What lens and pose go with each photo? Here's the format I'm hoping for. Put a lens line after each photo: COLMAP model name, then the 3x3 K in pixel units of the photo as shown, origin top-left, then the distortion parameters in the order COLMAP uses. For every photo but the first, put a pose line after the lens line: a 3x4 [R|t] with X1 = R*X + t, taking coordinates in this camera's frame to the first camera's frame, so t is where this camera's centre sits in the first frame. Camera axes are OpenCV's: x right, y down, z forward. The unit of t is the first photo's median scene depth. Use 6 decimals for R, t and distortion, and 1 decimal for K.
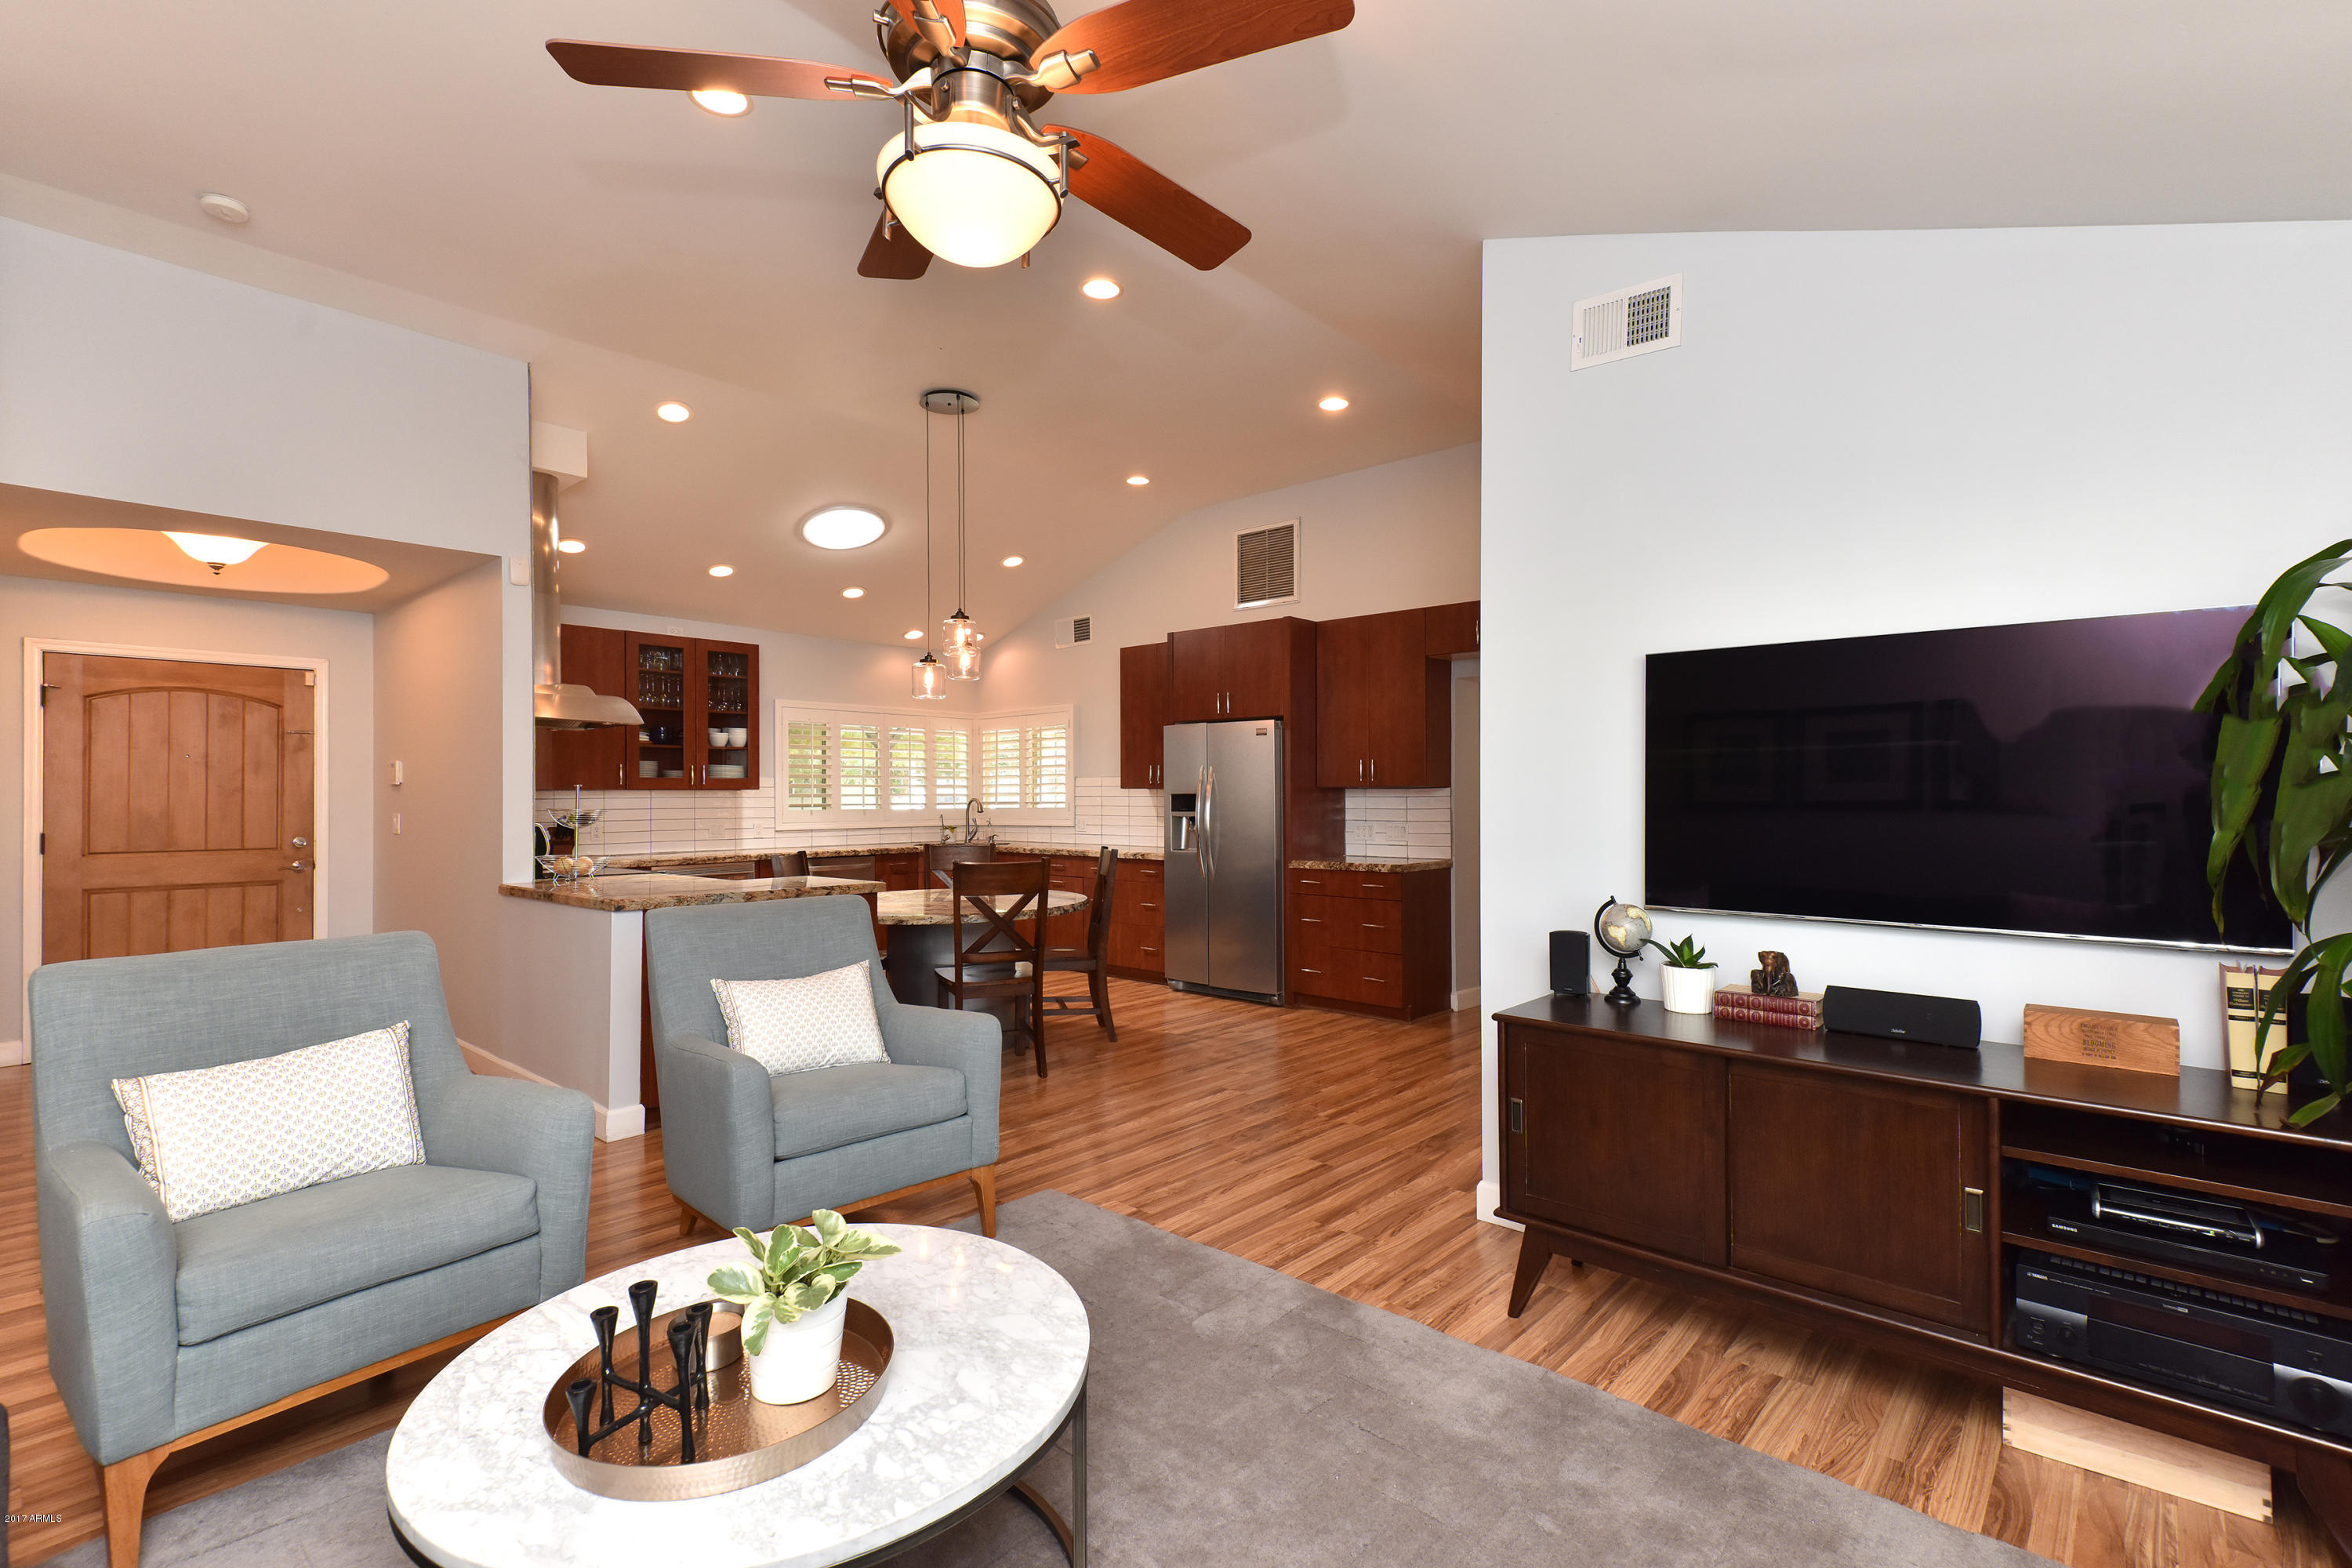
lens RADIAL K [[1084.3, 0, 1163.9], [0, 1084.3, 787.9], [0, 0, 1]] dist [0.033409, -0.013489]
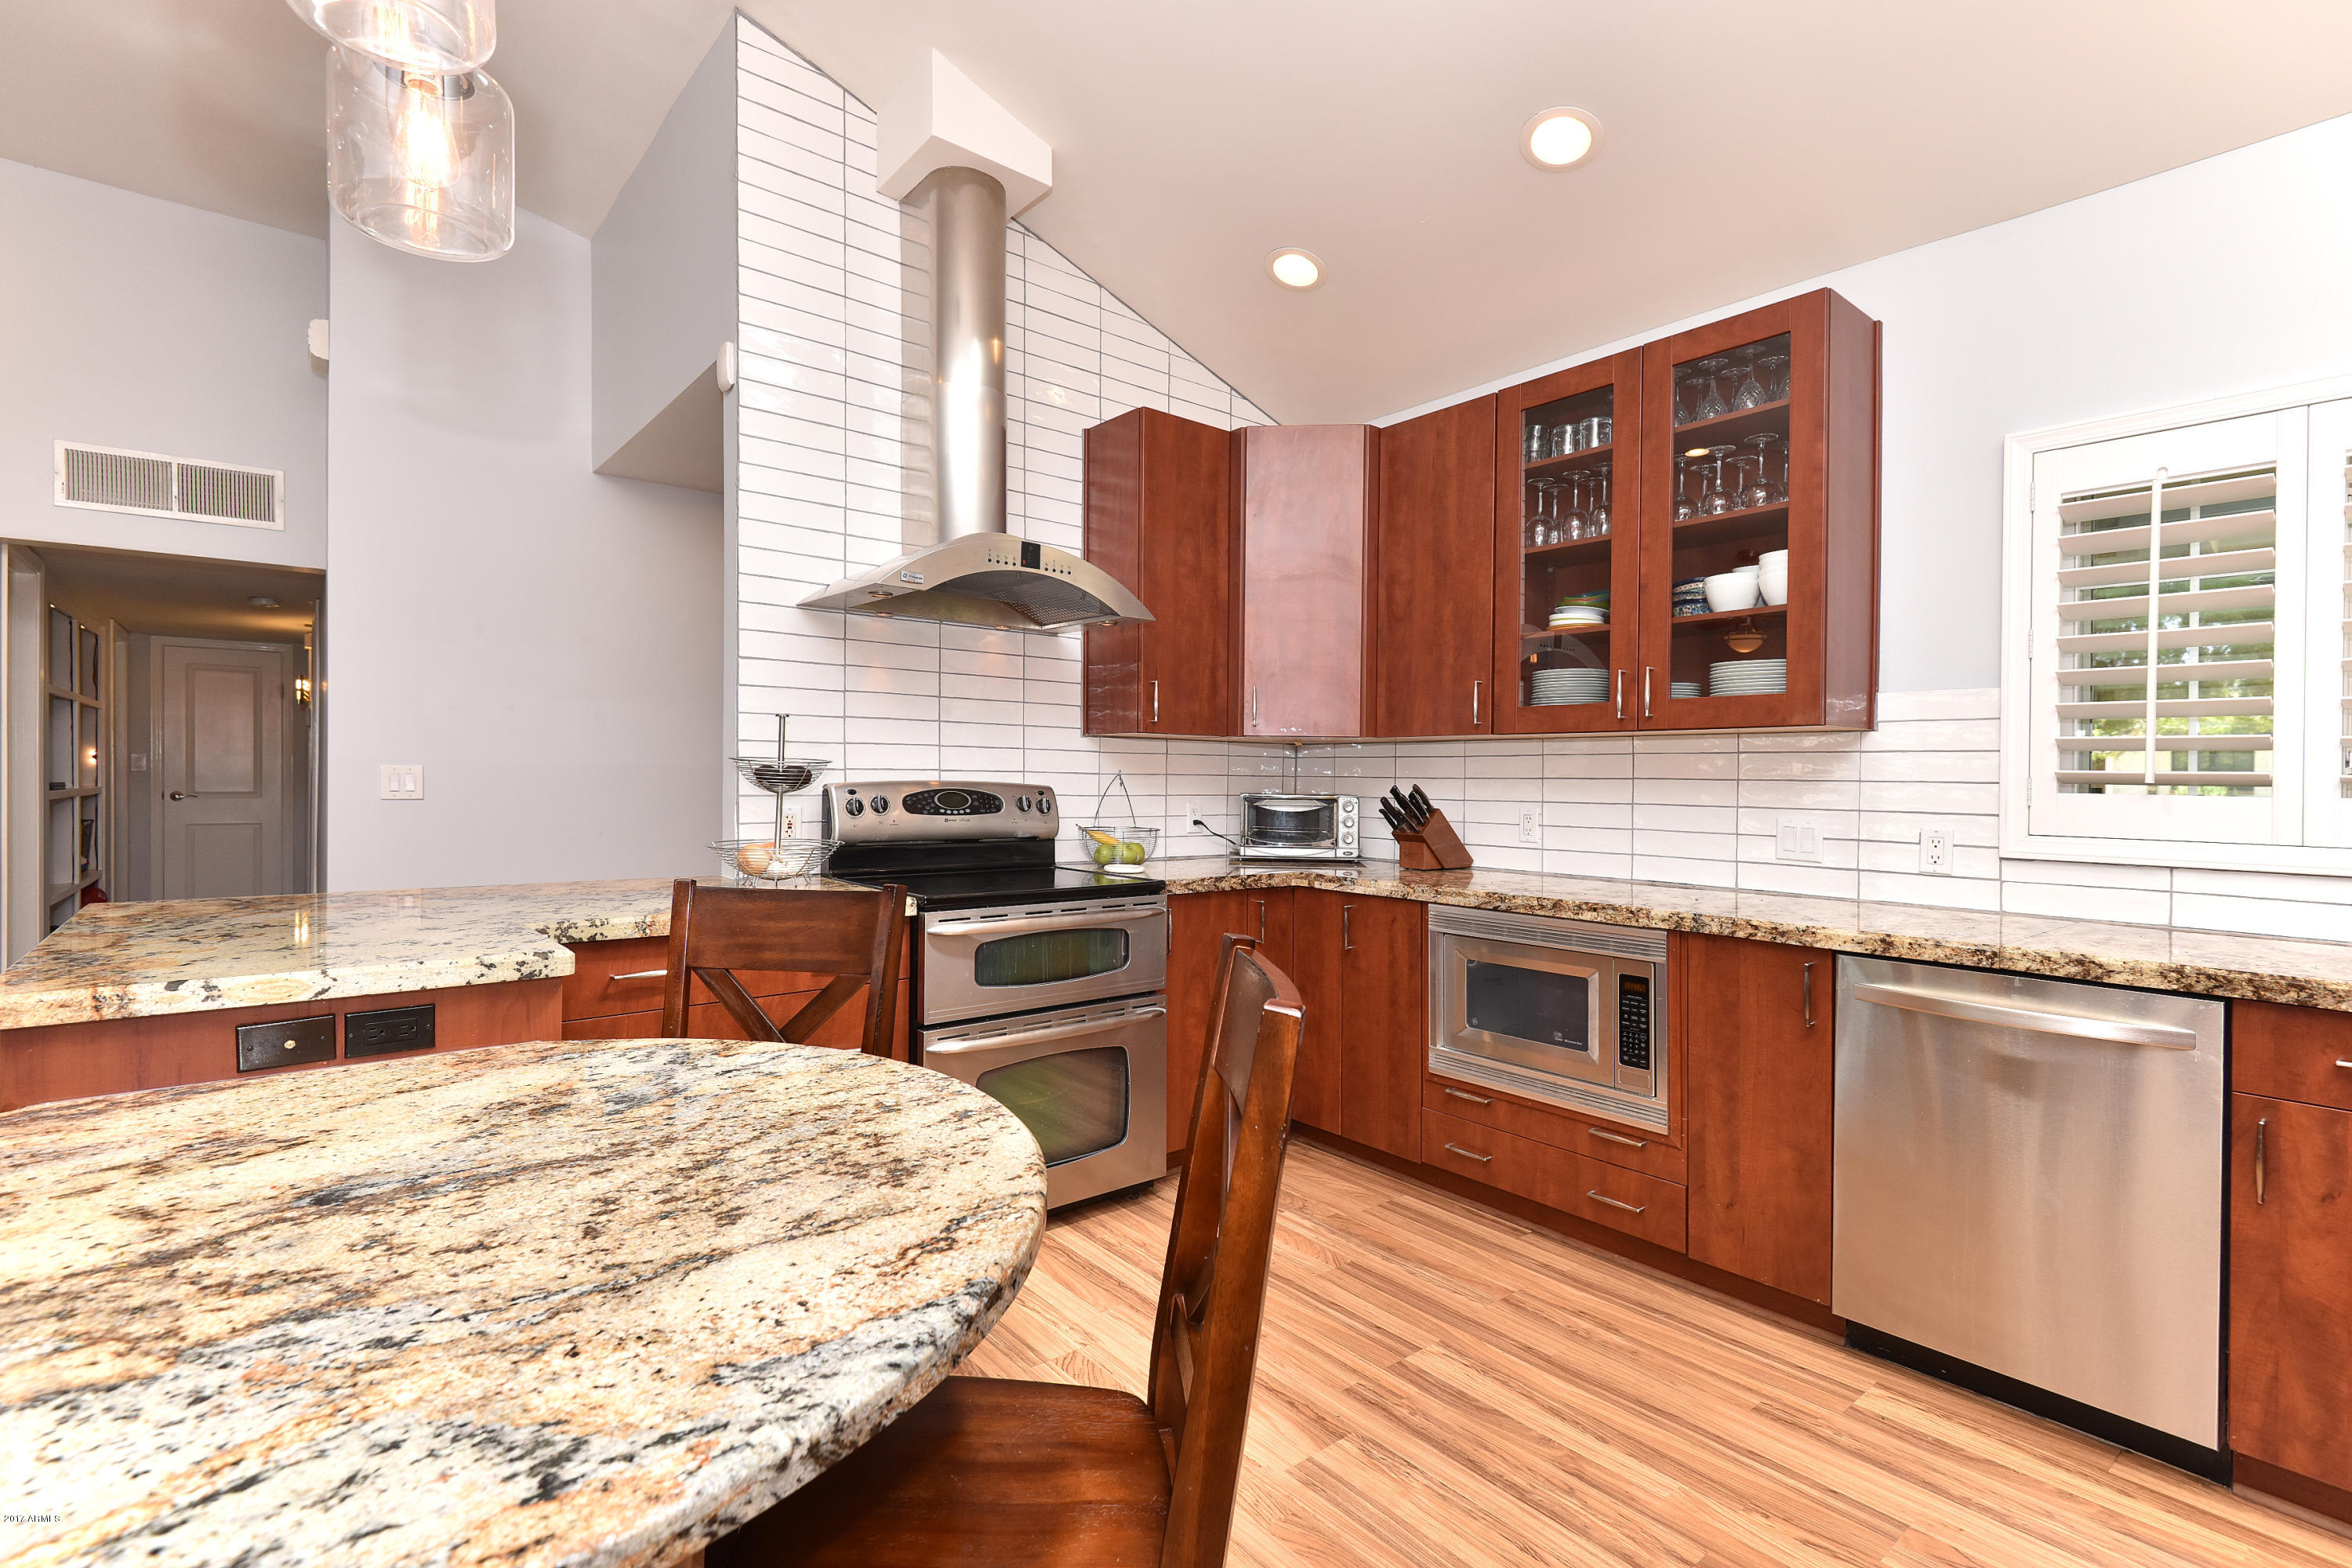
lens RADIAL K [[1084.3, 0, 1189.2], [0, 1084.3, 783.6], [0, 0, 1]] dist [0.033409, -0.013489]
pose [[-0.145544, 0.009555, -0.989306, -0.010876], [-0.004548, 0.999936, 0.010326, 0.018771], [0.989341, 0.006002, -0.145491, 0.952483]]
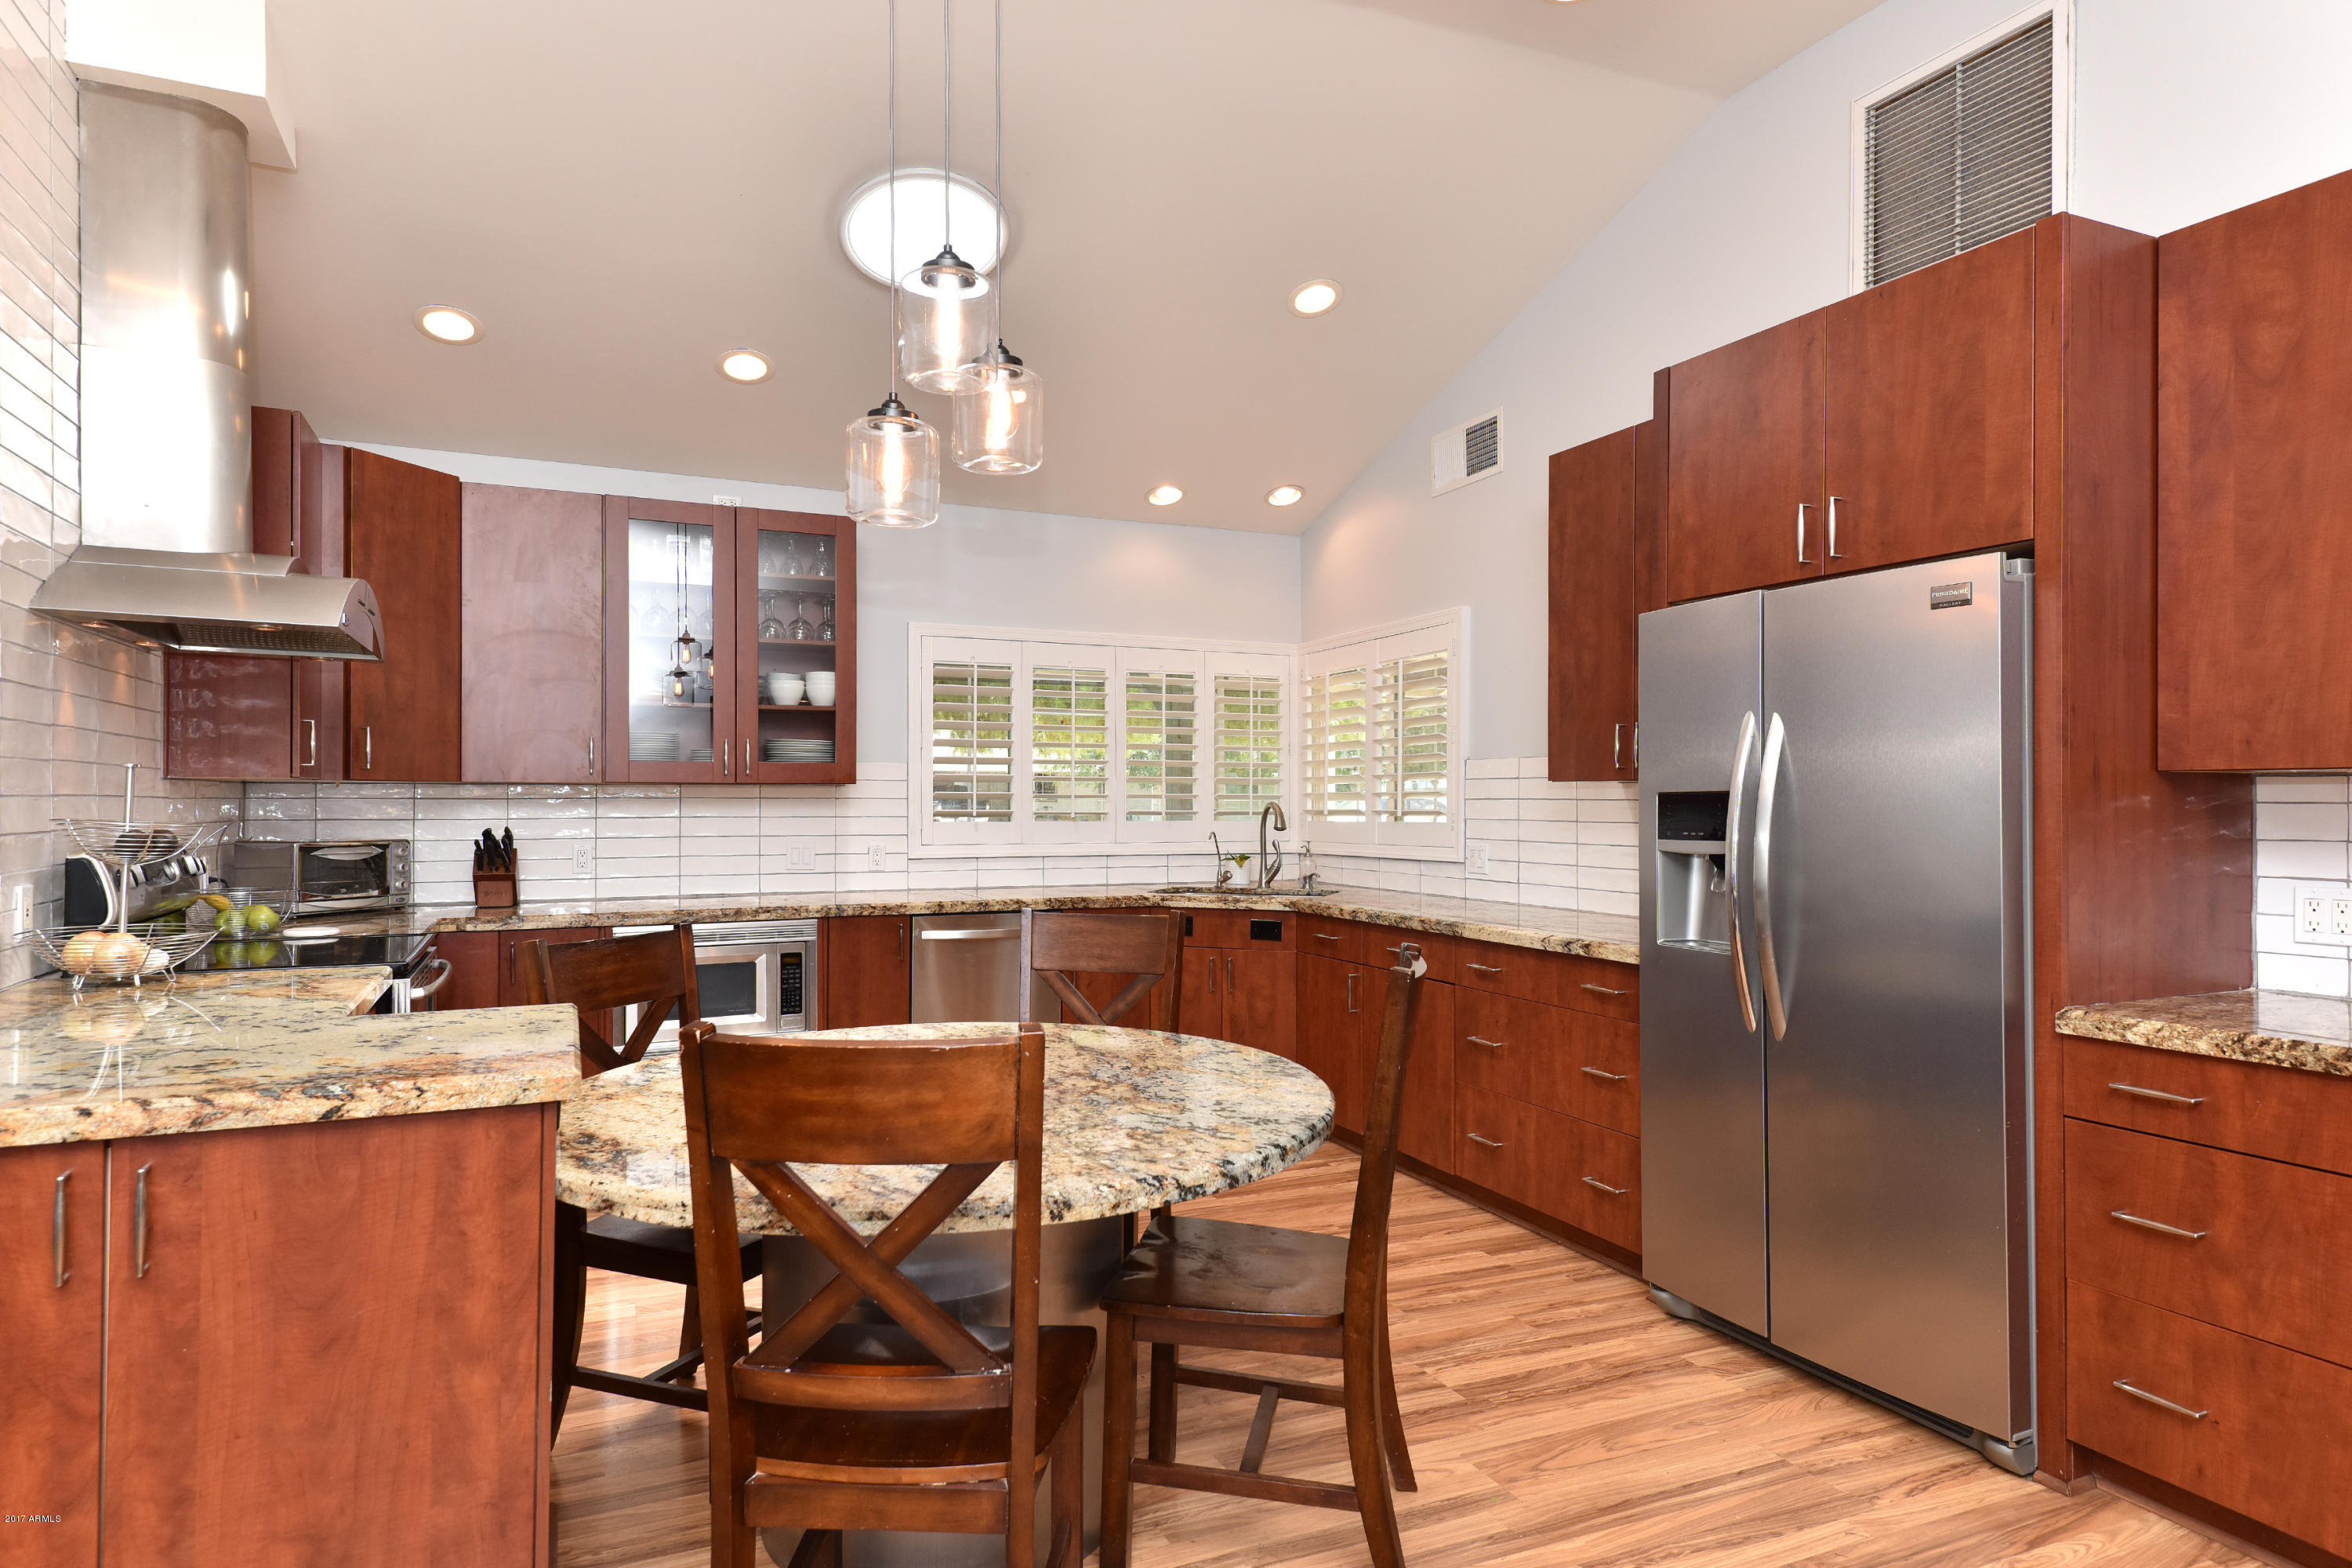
lens RADIAL K [[1310.1, 0, 1124.2], [0, 1310.1, 798.3], [0, 0, 1]] dist [0.028689, -0.005525]
pose [[0.907415, 0.004090, -0.420215, 0.030827], [-0.001823, 0.999982, 0.005797, 0.005394], [0.420231, -0.004494, 0.907406, 0.511032]]
